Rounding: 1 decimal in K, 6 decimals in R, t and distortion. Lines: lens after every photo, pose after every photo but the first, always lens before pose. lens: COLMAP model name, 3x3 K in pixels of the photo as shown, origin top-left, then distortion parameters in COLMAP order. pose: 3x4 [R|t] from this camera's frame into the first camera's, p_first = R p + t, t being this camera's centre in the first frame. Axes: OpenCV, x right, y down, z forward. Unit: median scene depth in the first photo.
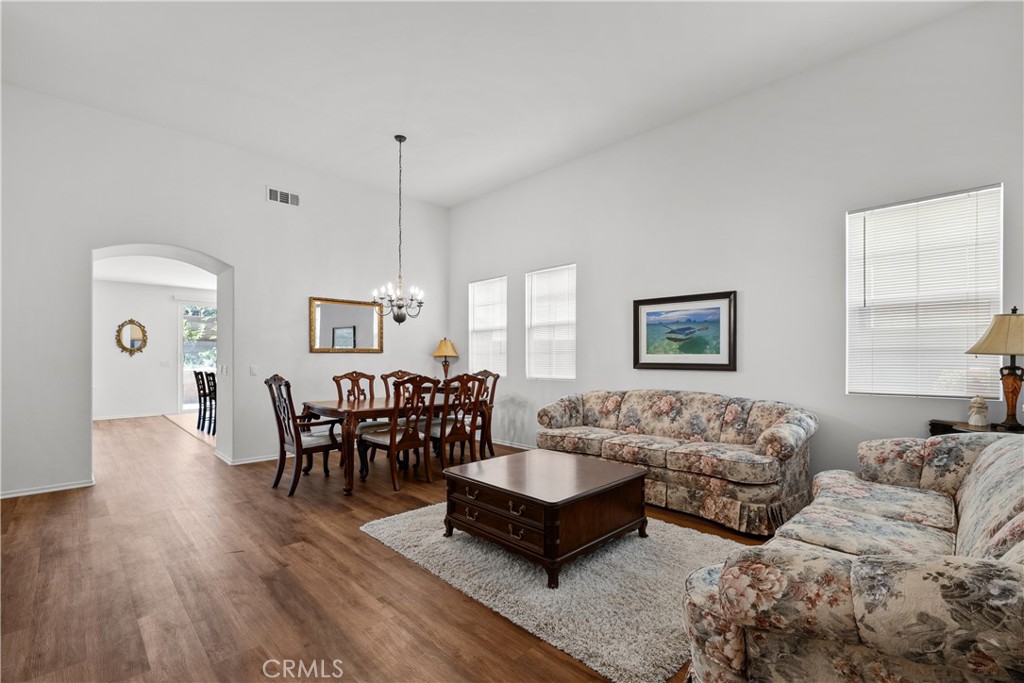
lens RADIAL K [[459.8, 0, 510.4], [0, 459.8, 350.2], [0, 0, 1]] dist [0.001578, 0.000011]
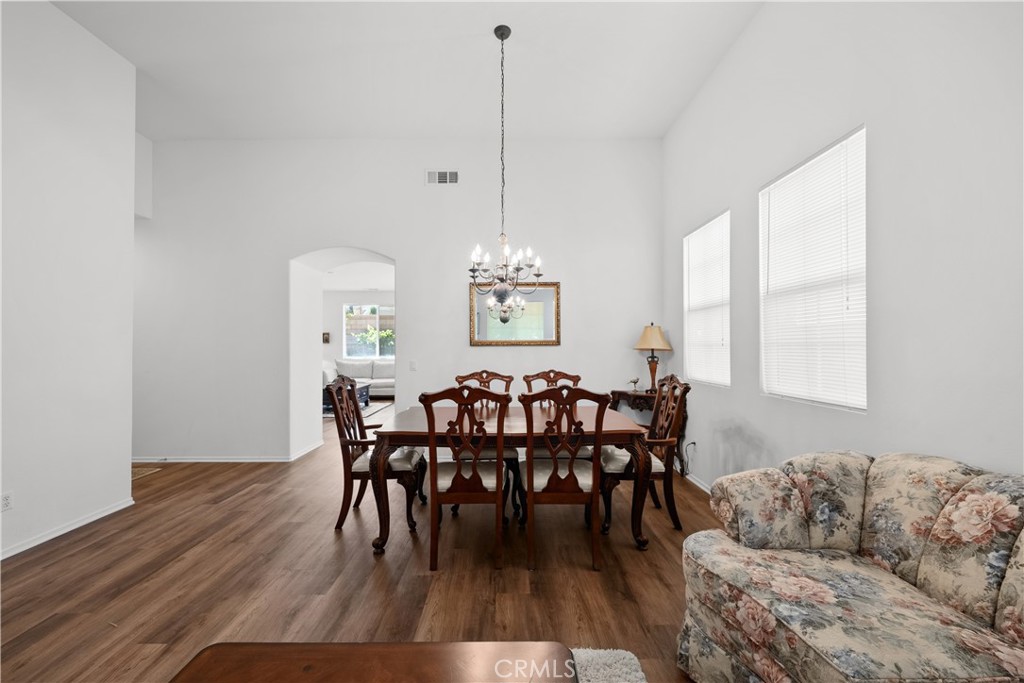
lens RADIAL K [[401.6, 0, 511.5], [0, 401.6, 341.7], [0, 0, 1]] dist [-0.003464, -0.000504]
pose [[0.714451, -0.012191, -0.699579, 0.172622], [0.014827, 0.999887, -0.002283, -0.000577], [0.699528, -0.008742, 0.714552, 0.556370]]
